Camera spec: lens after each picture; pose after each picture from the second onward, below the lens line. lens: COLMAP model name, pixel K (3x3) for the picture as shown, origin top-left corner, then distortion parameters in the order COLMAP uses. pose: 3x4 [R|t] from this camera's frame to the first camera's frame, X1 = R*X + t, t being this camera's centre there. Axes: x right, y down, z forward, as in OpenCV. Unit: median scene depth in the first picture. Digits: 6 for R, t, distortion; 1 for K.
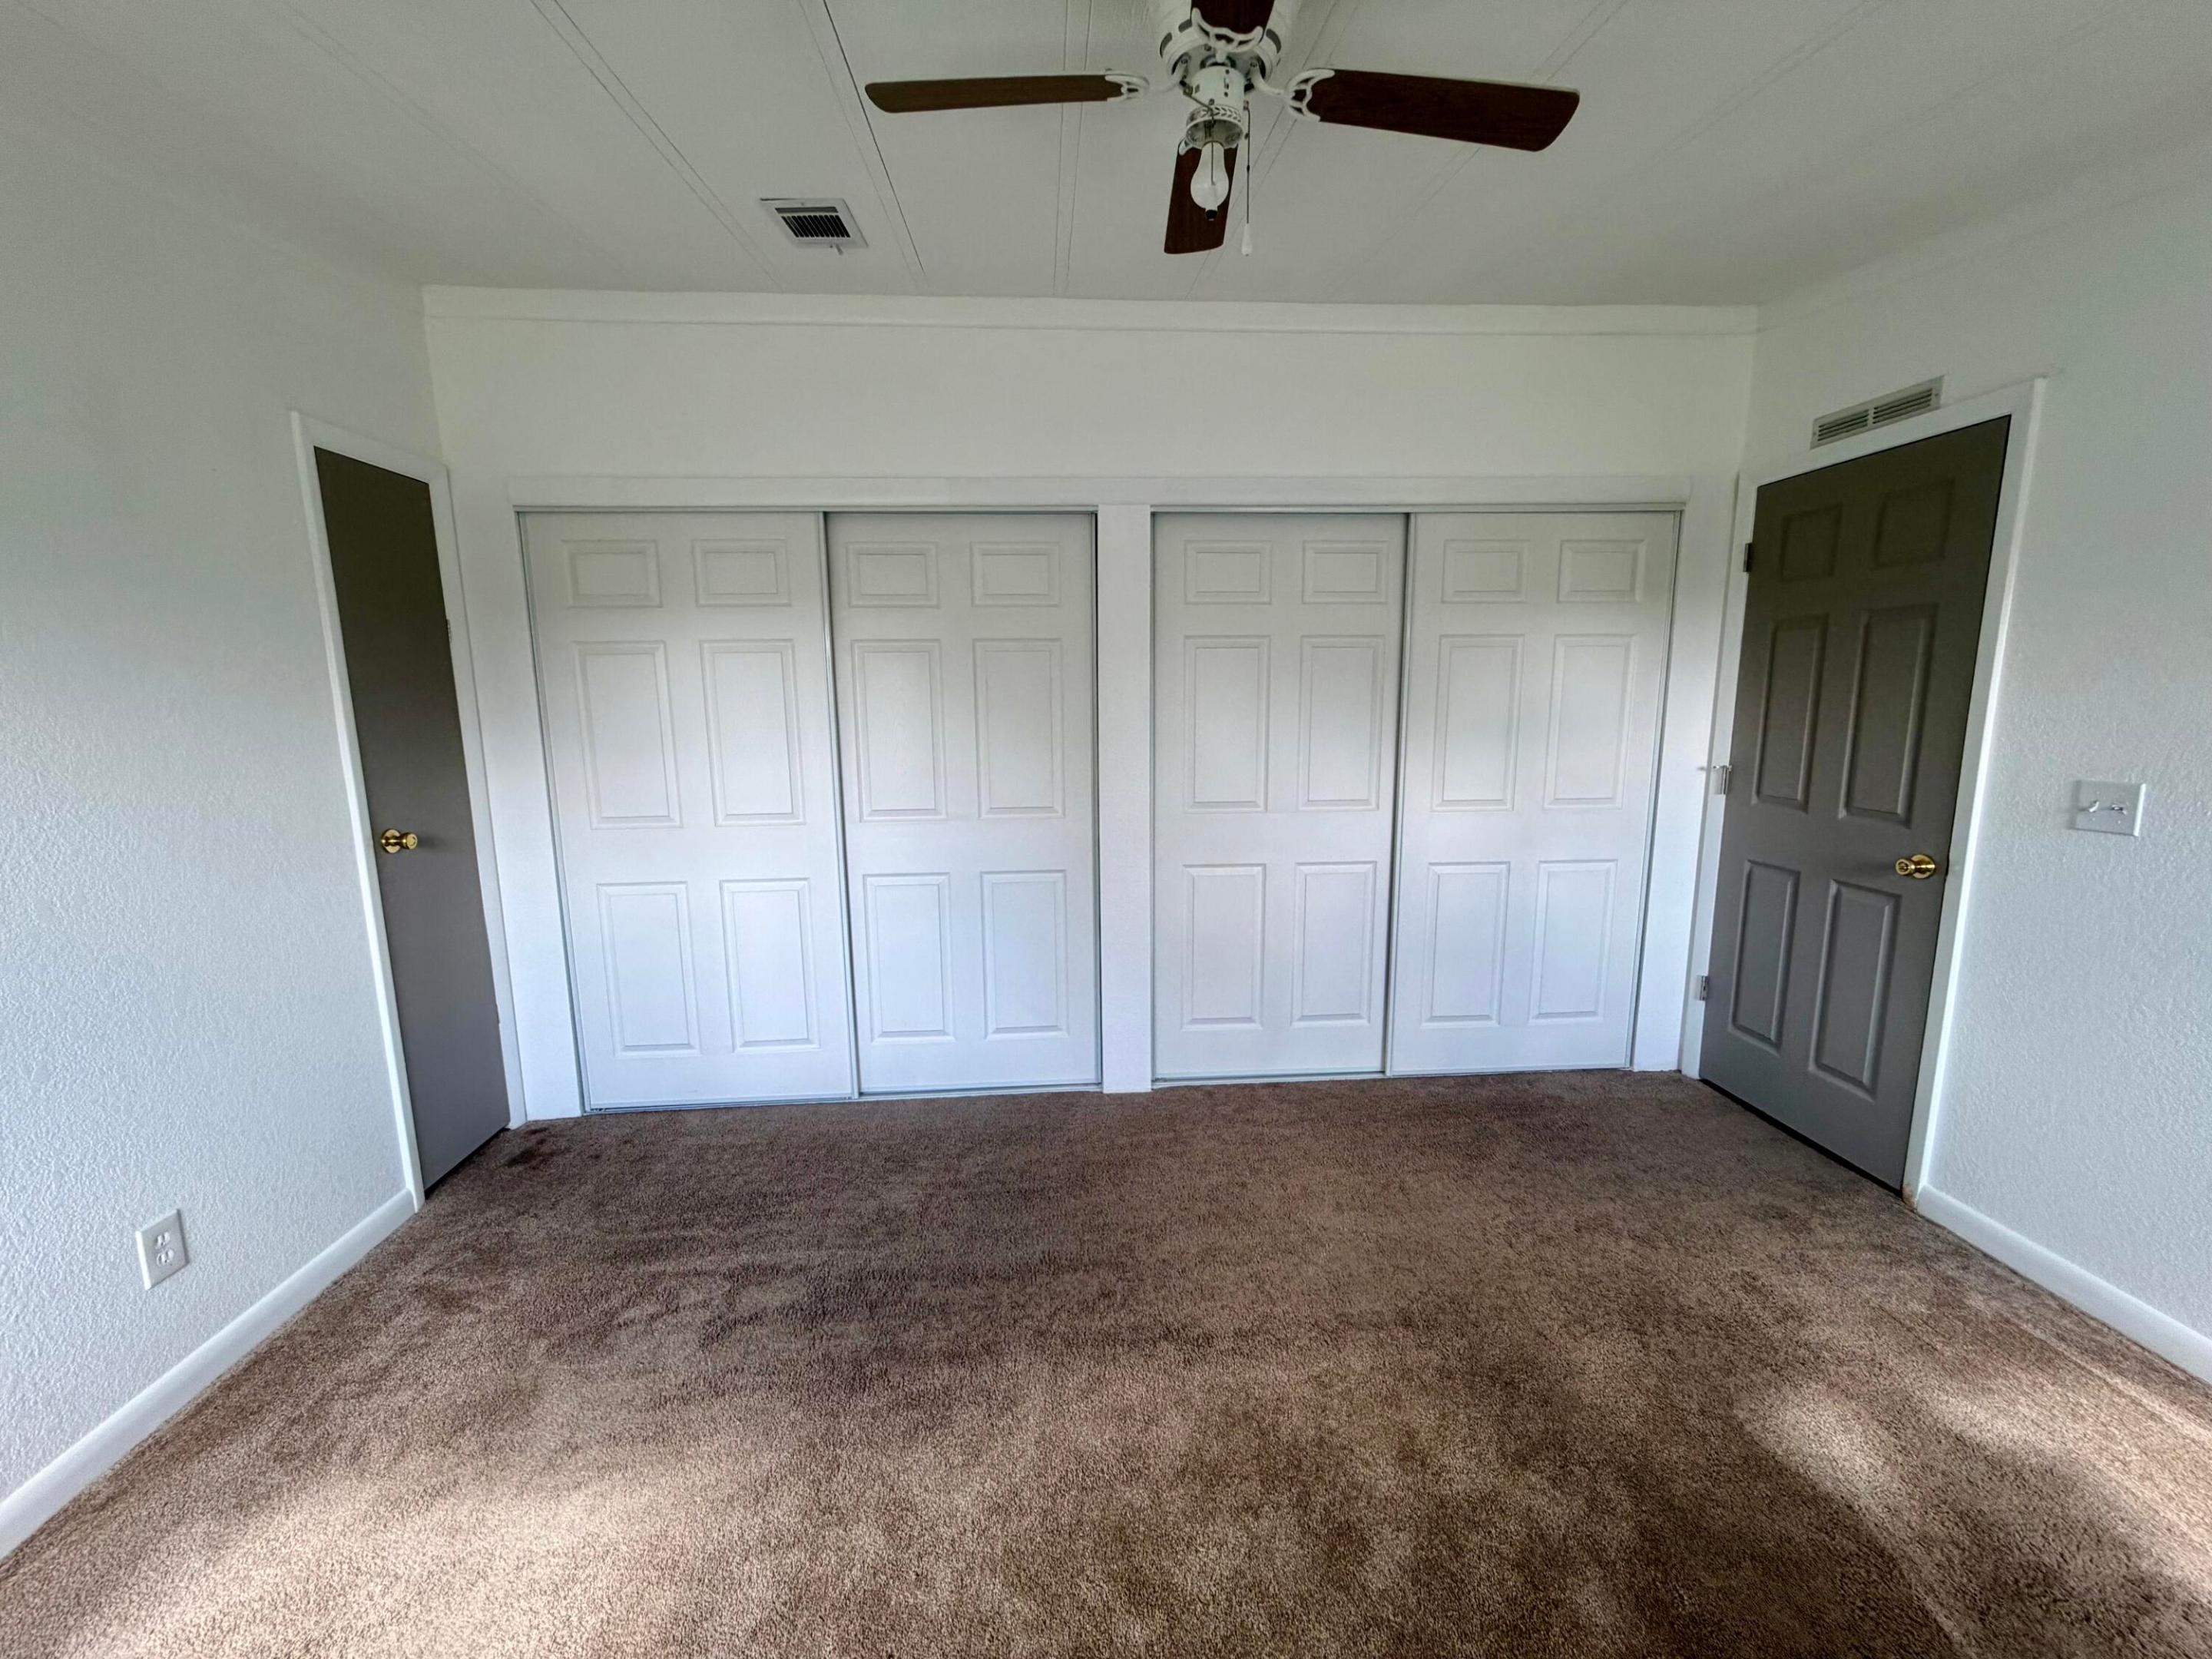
lens RADIAL K [[883.0, 0, 1100.6], [0, 883.0, 831.1], [0, 0, 1]] dist [0.000957, 0.000421]
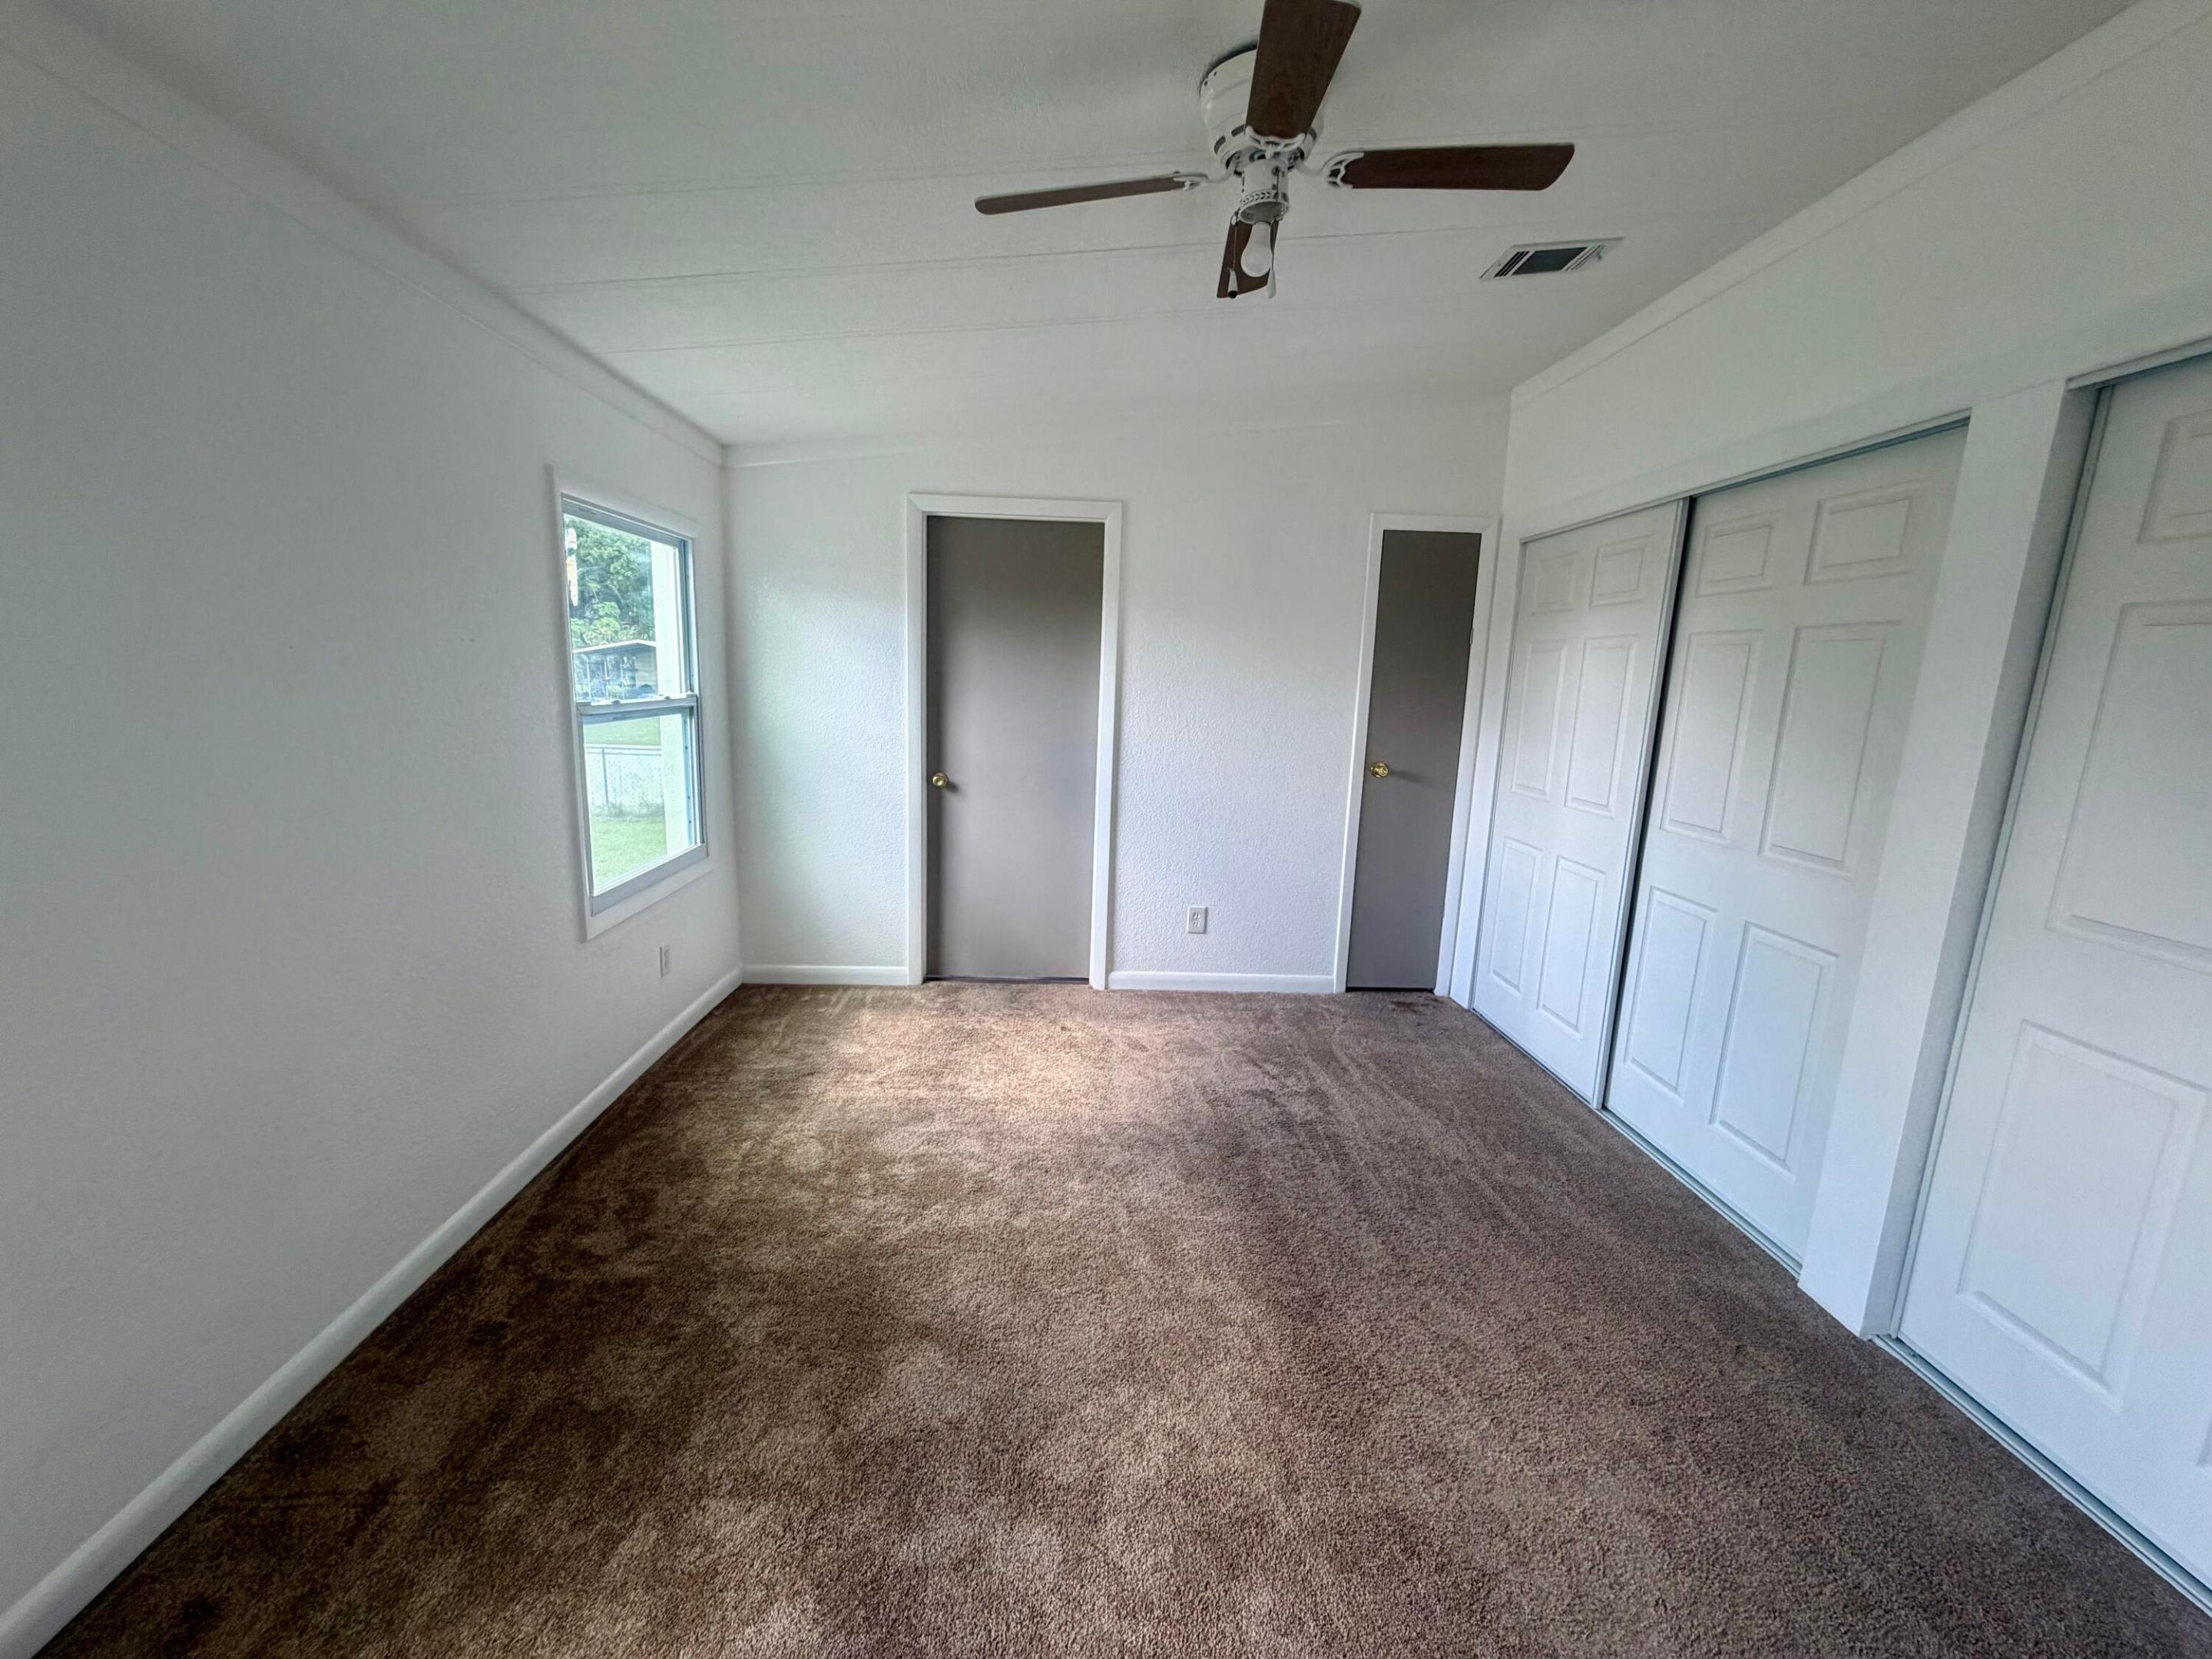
lens RADIAL K [[883.0, 0, 1100.6], [0, 883.0, 831.1], [0, 0, 1]] dist [0.000957, 0.000421]
pose [[-0.027526, 0.188098, -0.981764, 0.692924], [-0.190078, 0.963233, 0.189877, -0.077388], [0.981383, 0.191838, 0.009239, 0.437846]]
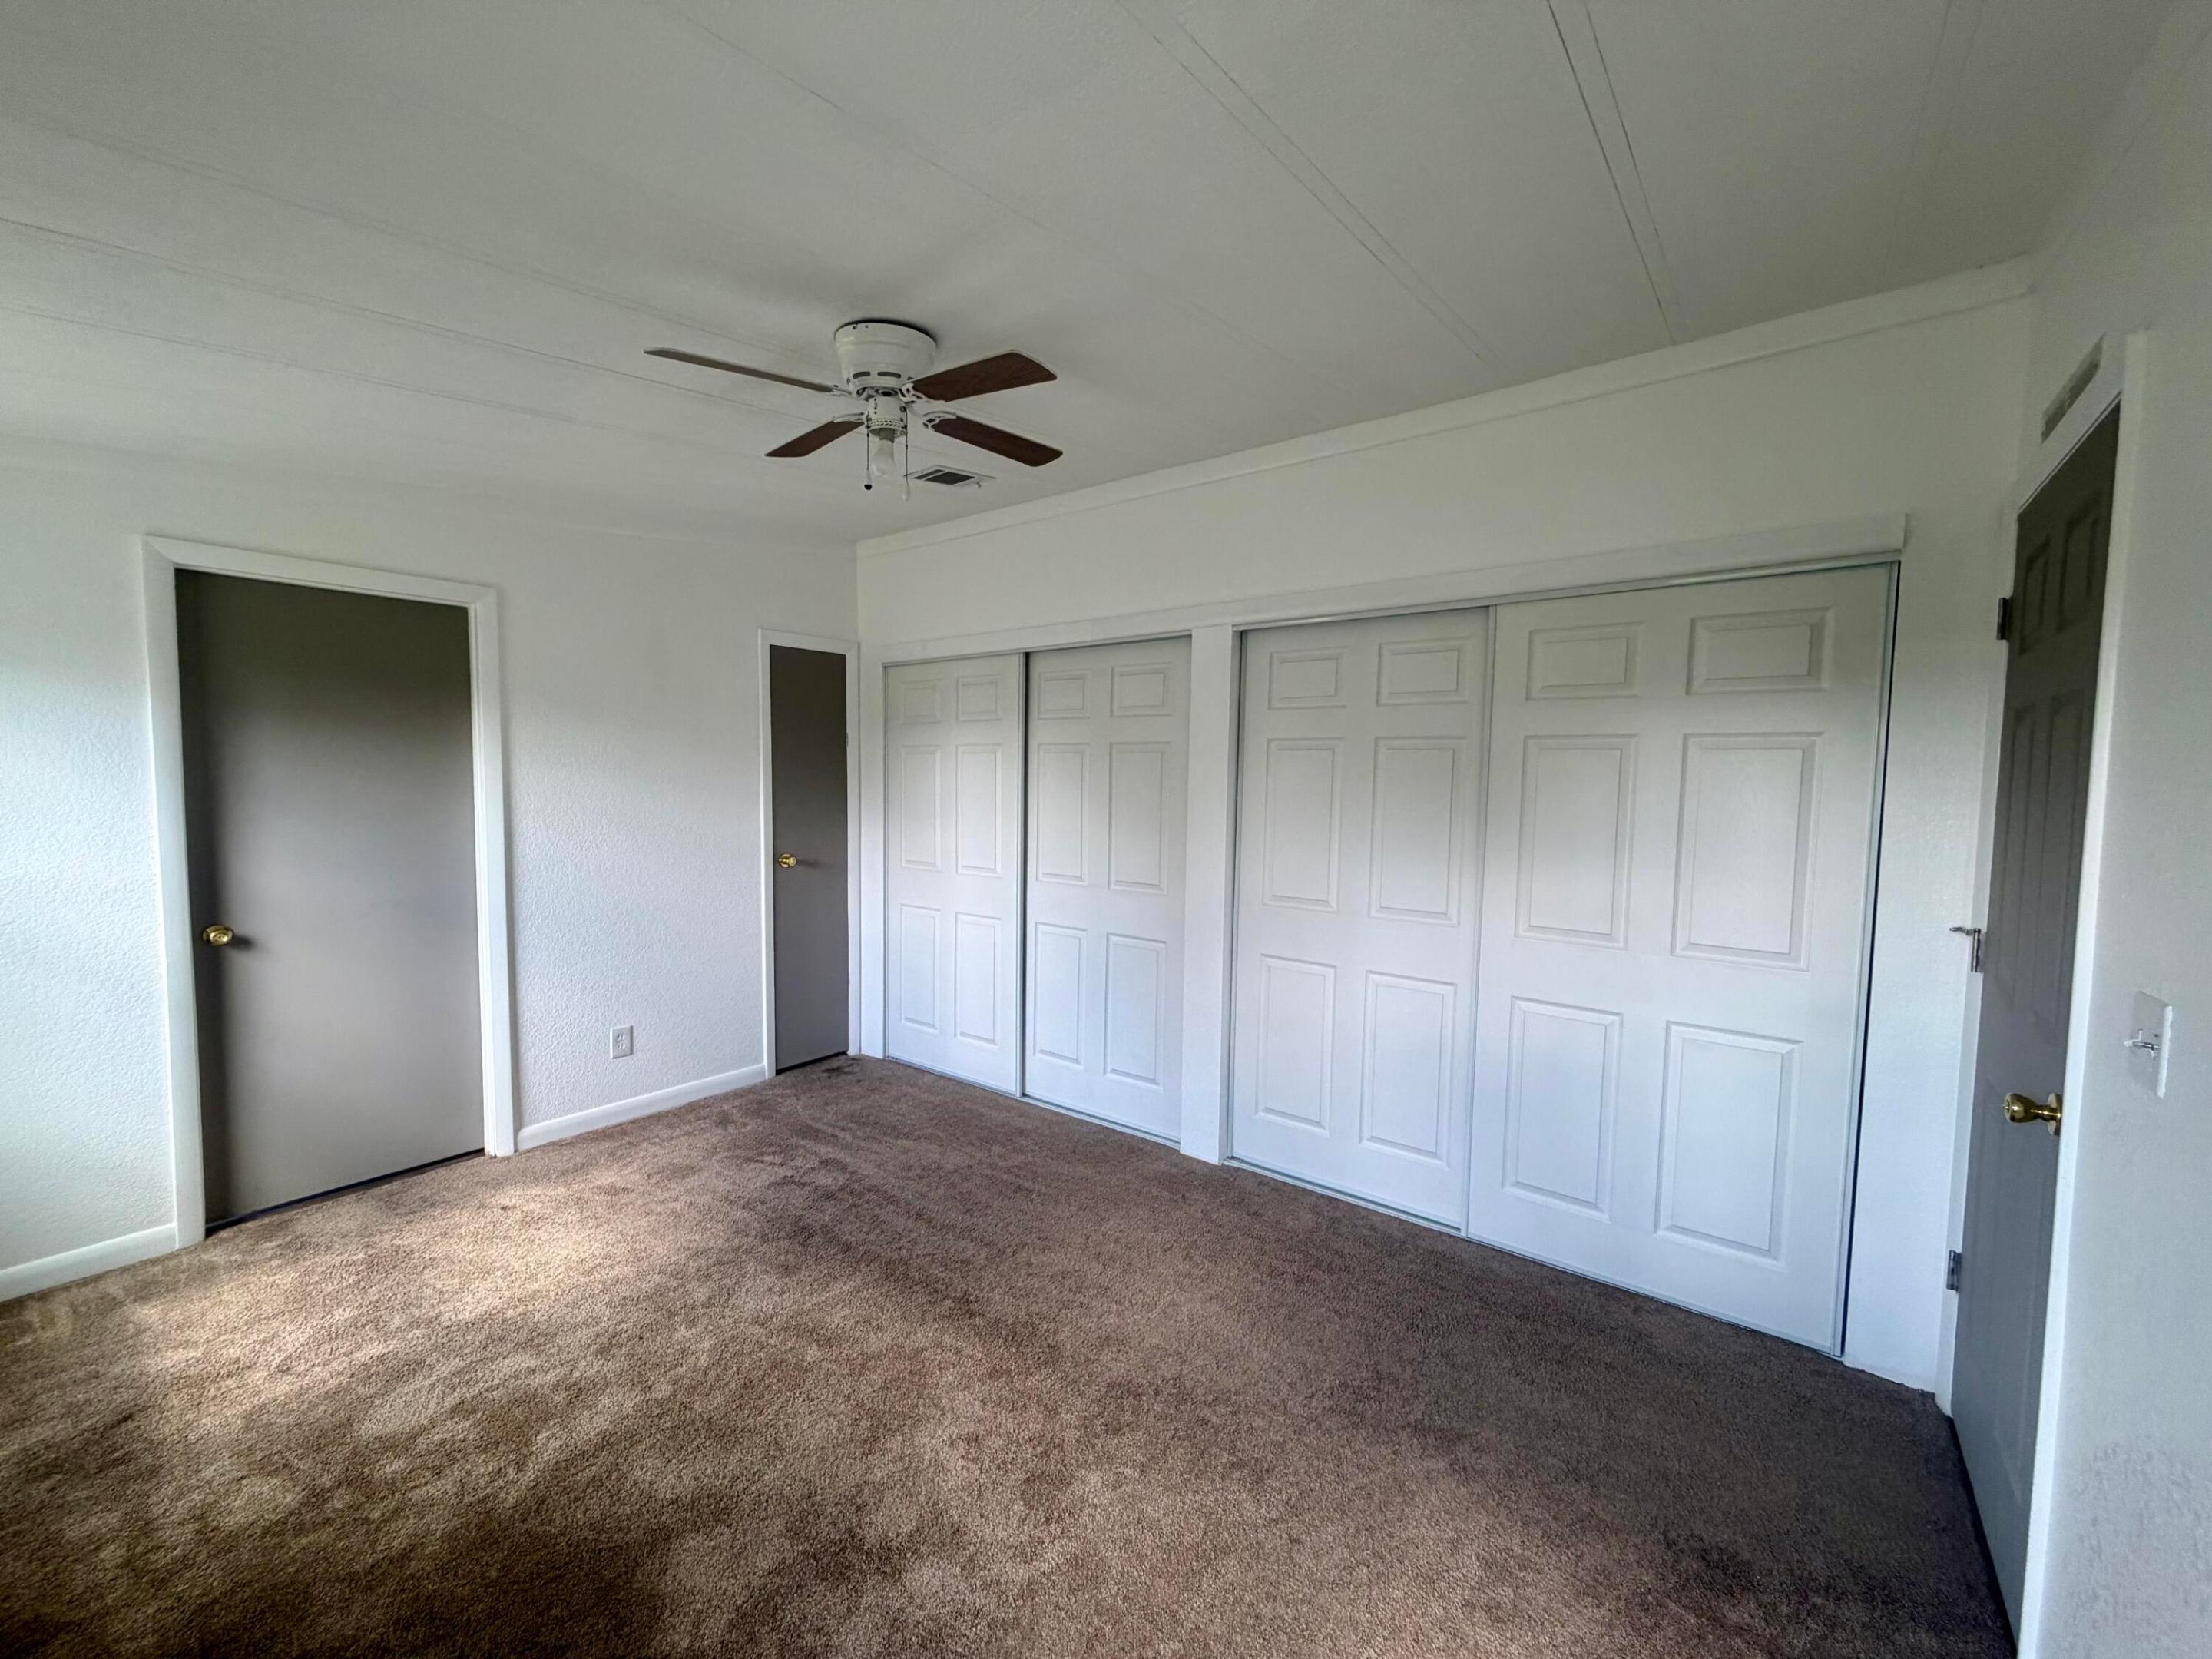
lens RADIAL K [[883.0, 0, 1100.6], [0, 883.0, 831.1], [0, 0, 1]] dist [0.000957, 0.000421]
pose [[0.749246, 0.062687, -0.659318, 0.691005], [-0.126030, 0.990815, -0.049014, -0.033396], [0.650190, 0.119817, 0.750265, 0.078468]]
